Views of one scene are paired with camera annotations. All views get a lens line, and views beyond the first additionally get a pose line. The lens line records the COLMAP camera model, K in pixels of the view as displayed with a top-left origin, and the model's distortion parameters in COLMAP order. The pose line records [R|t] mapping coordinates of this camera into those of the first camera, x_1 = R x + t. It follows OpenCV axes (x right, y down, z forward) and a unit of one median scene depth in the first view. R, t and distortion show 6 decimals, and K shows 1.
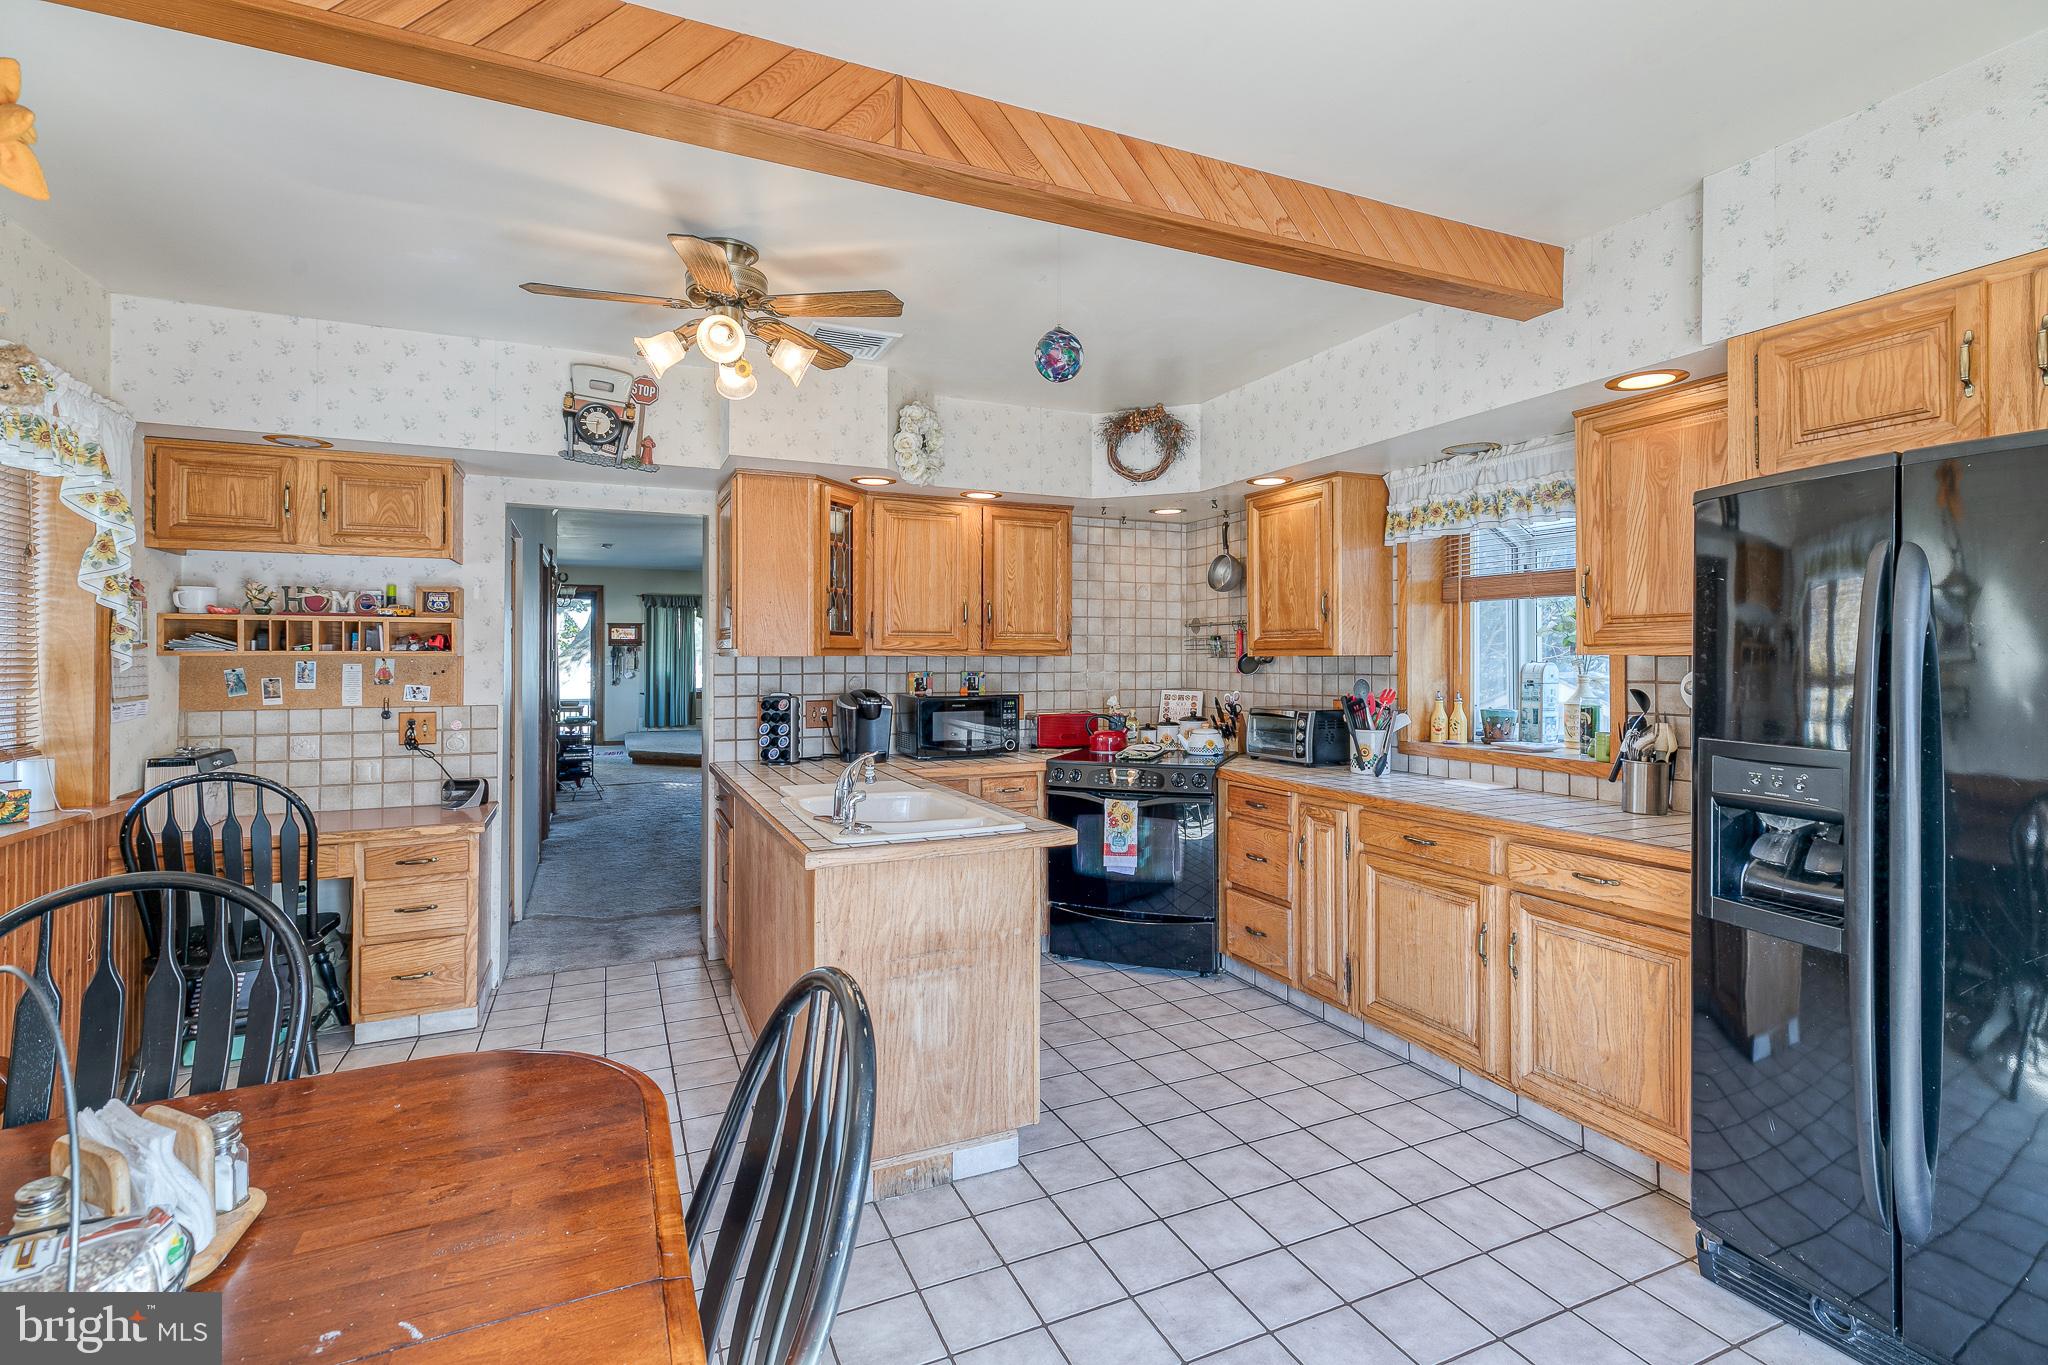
lens RADIAL K [[935.5, 0, 1030.8], [0, 935.5, 655.6], [0, 0, 1]] dist [0.007382, -0.000026]
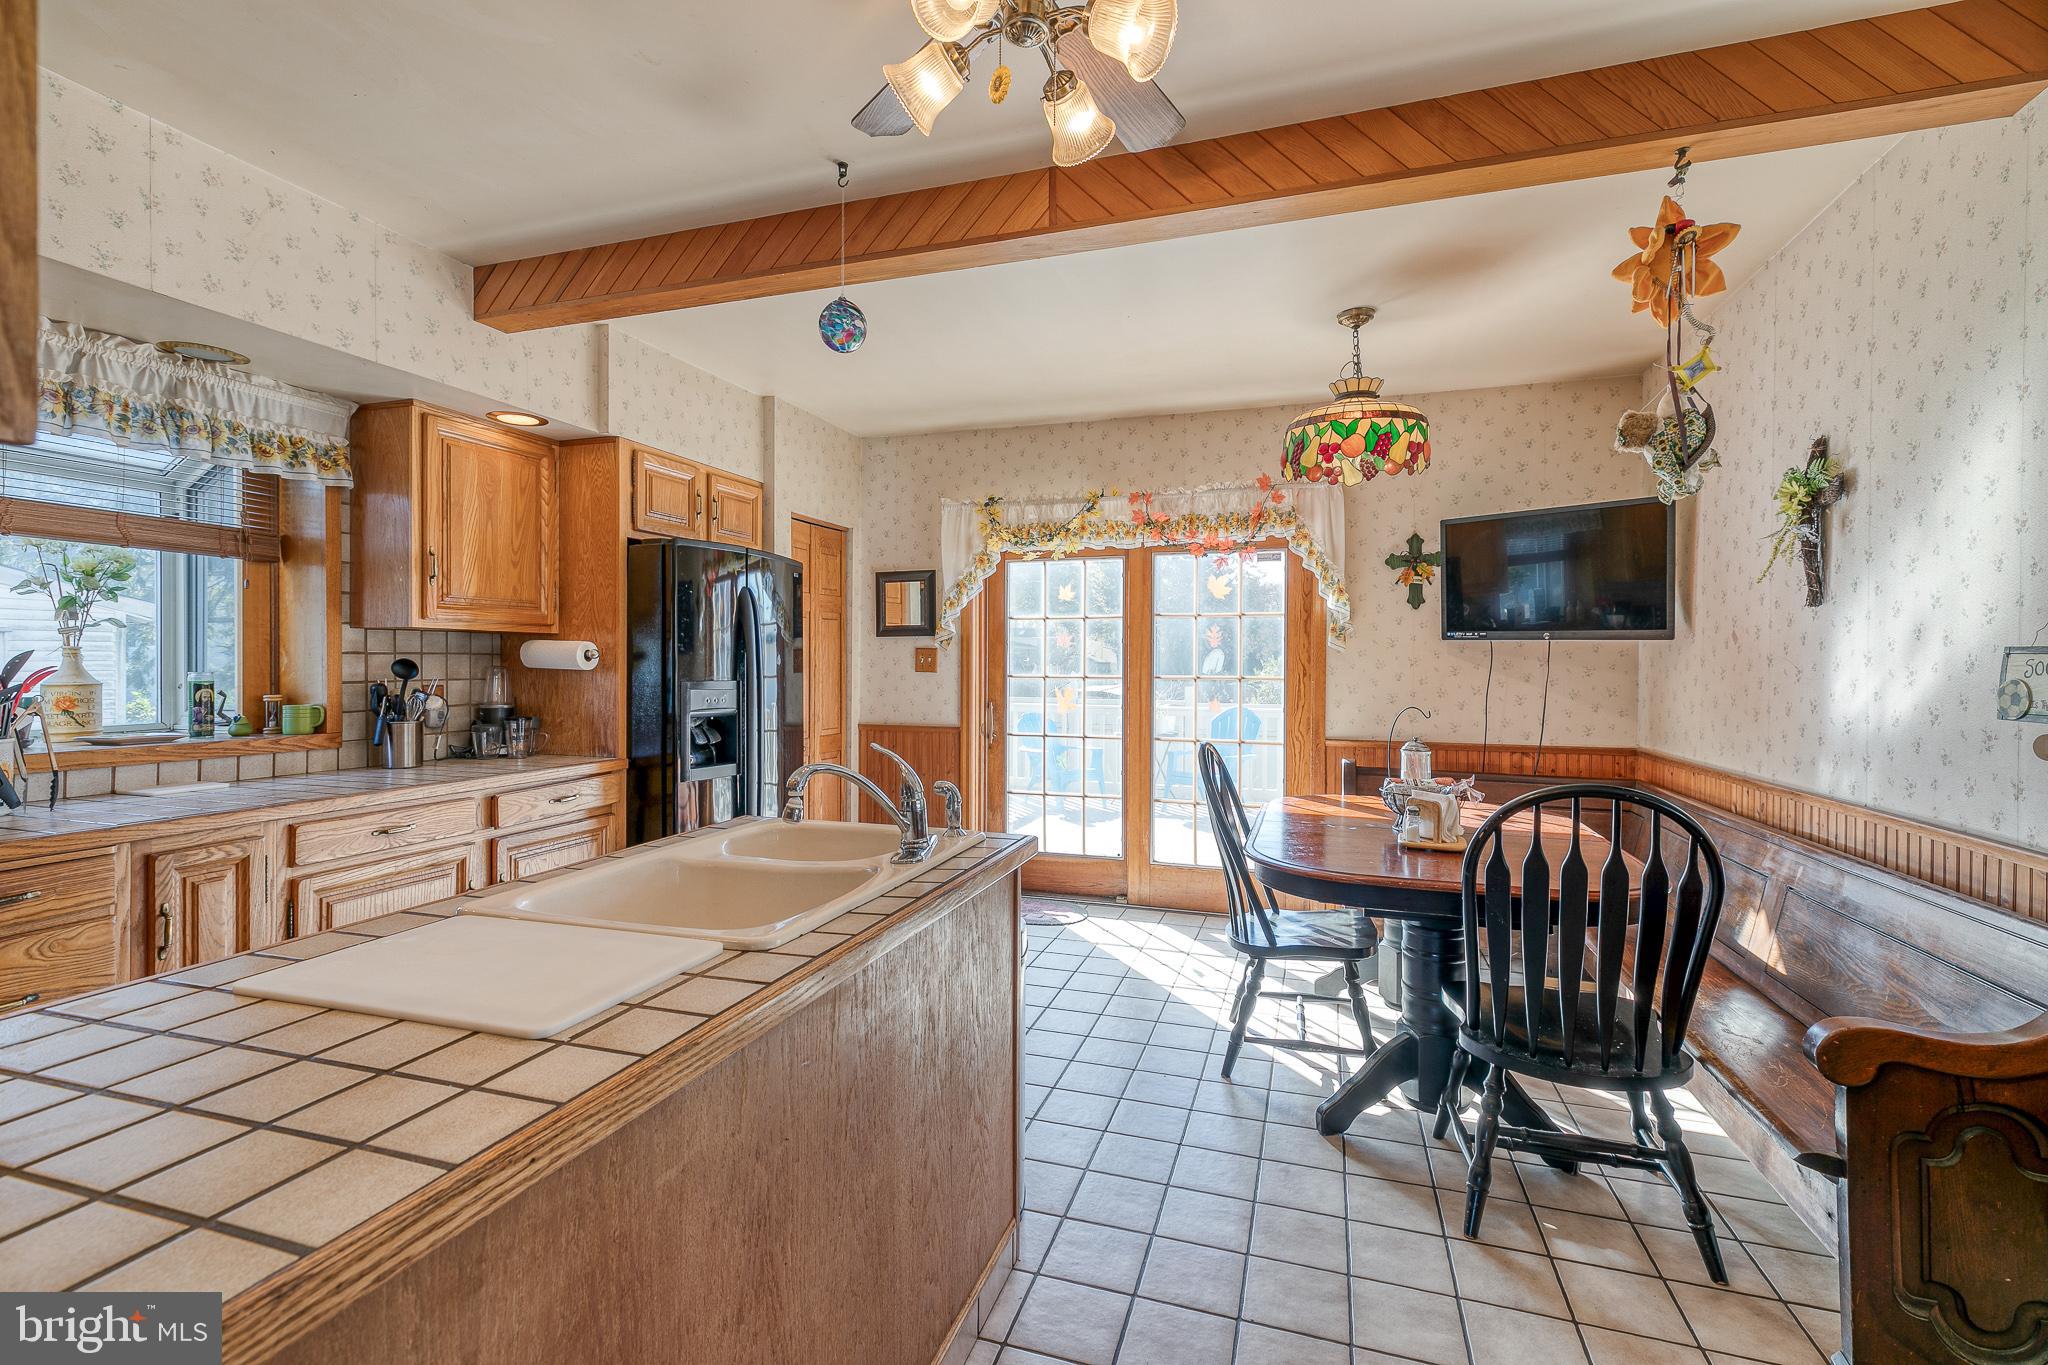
lens RADIAL K [[922.5, 0, 1019.4], [0, 922.5, 666.2], [0, 0, 1]] dist [0.010218, 0.000057]
pose [[-0.731001, -0.005375, 0.682356, -0.499804], [-0.006827, 0.999977, 0.000563, 0.030205], [-0.682343, -0.004247, -0.731020, 1.000979]]
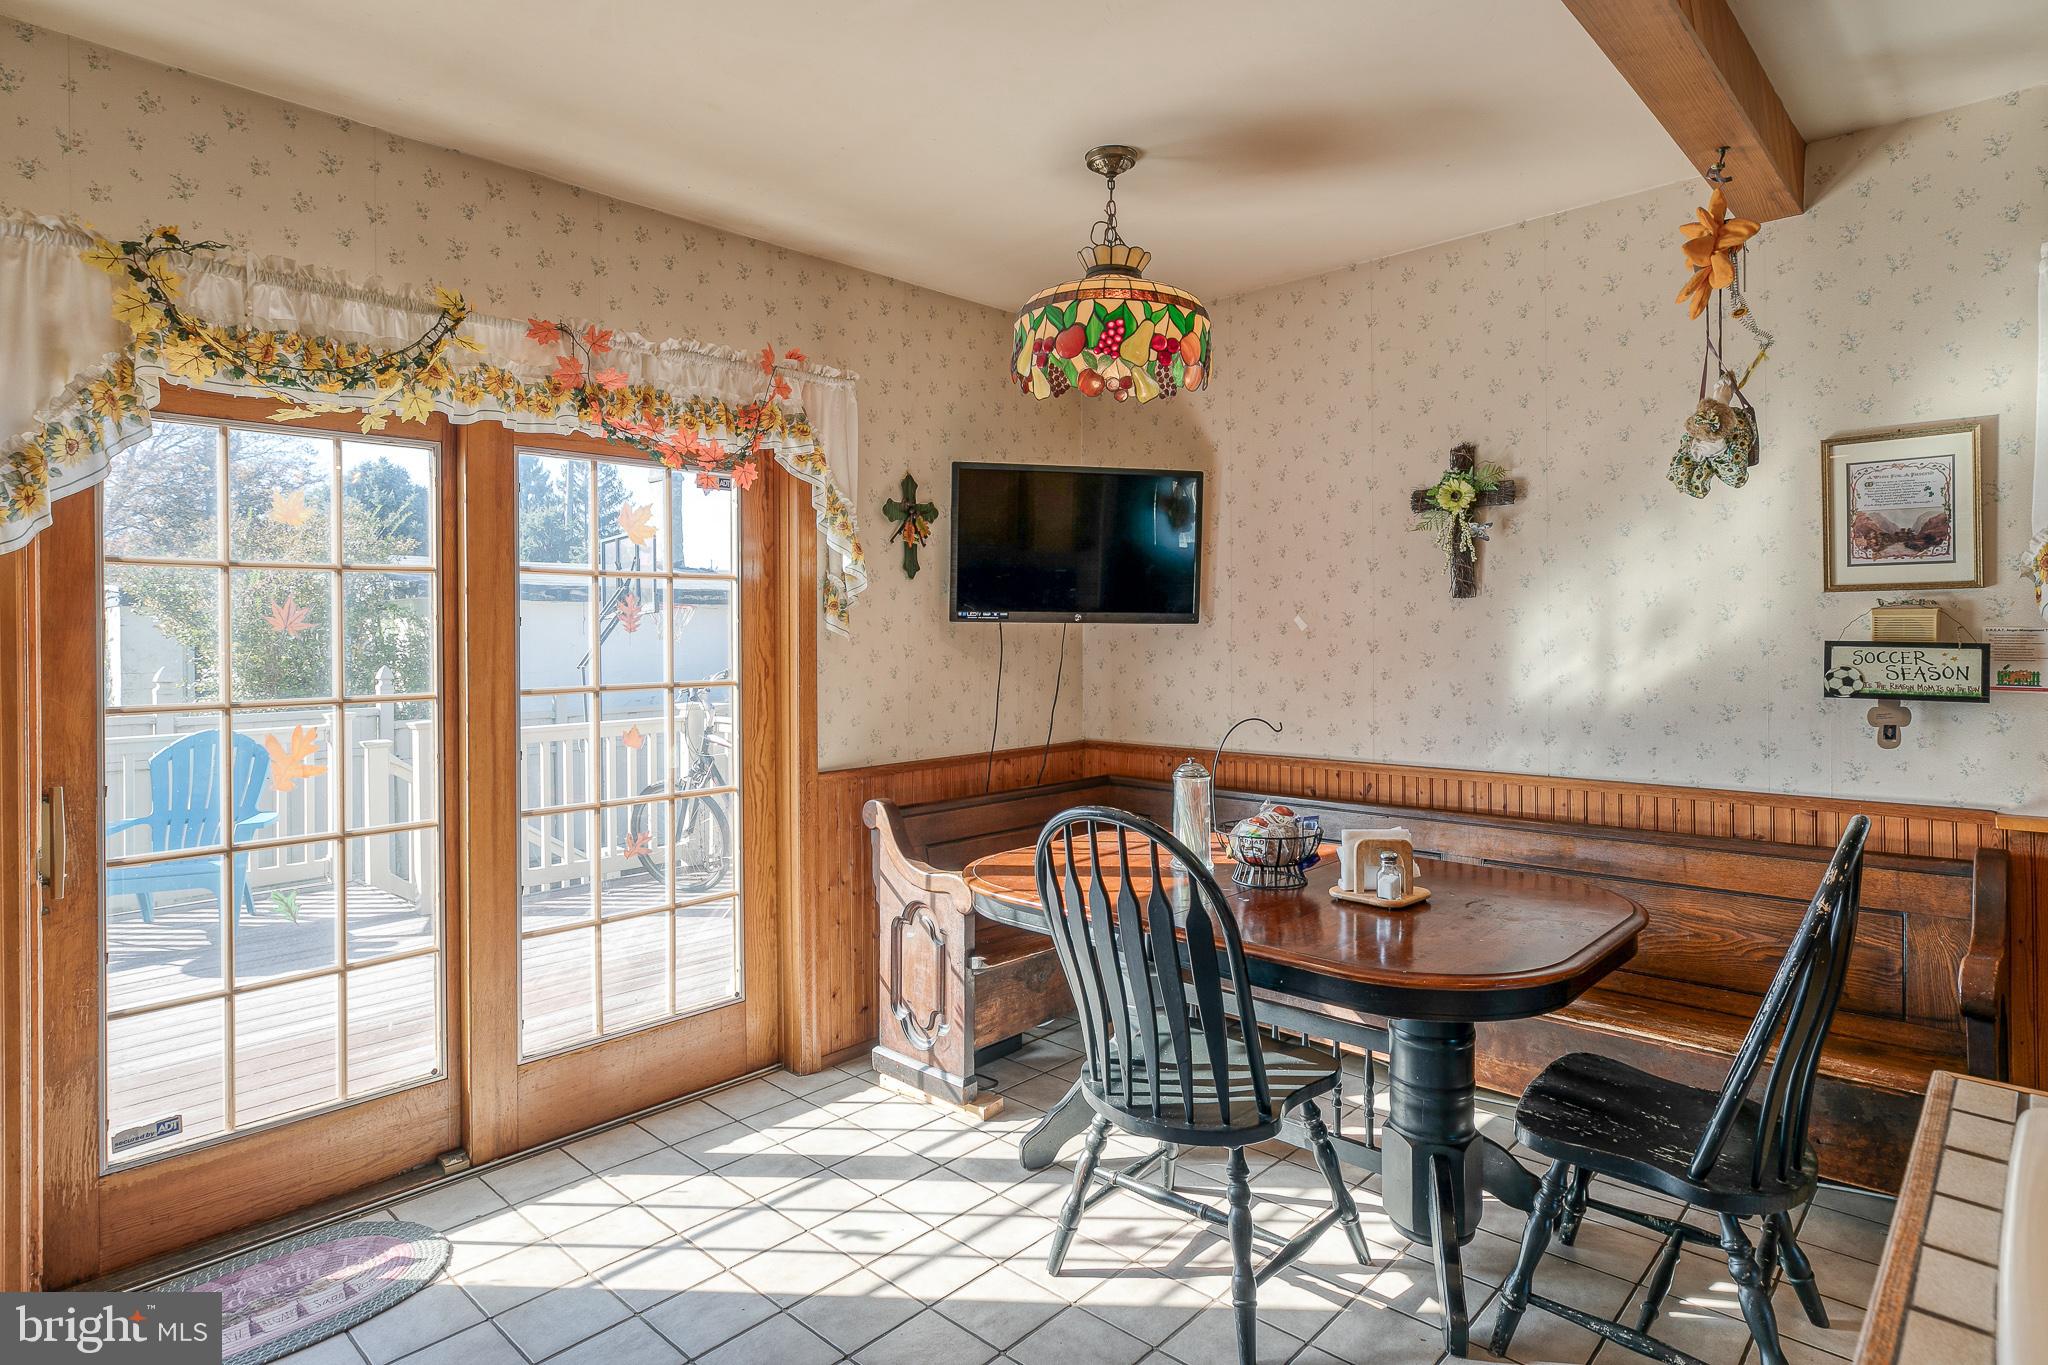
lens RADIAL K [[1096.5, 0, 1030.2], [0, 1096.5, 628.2], [0, 0, 1]] dist [0.001247, 0.000633]
pose [[-0.925027, 0.008130, -0.379814, 0.194585], [0.010575, 0.999935, -0.004352, 0.007147], [0.379754, -0.008043, -0.925053, 0.785900]]
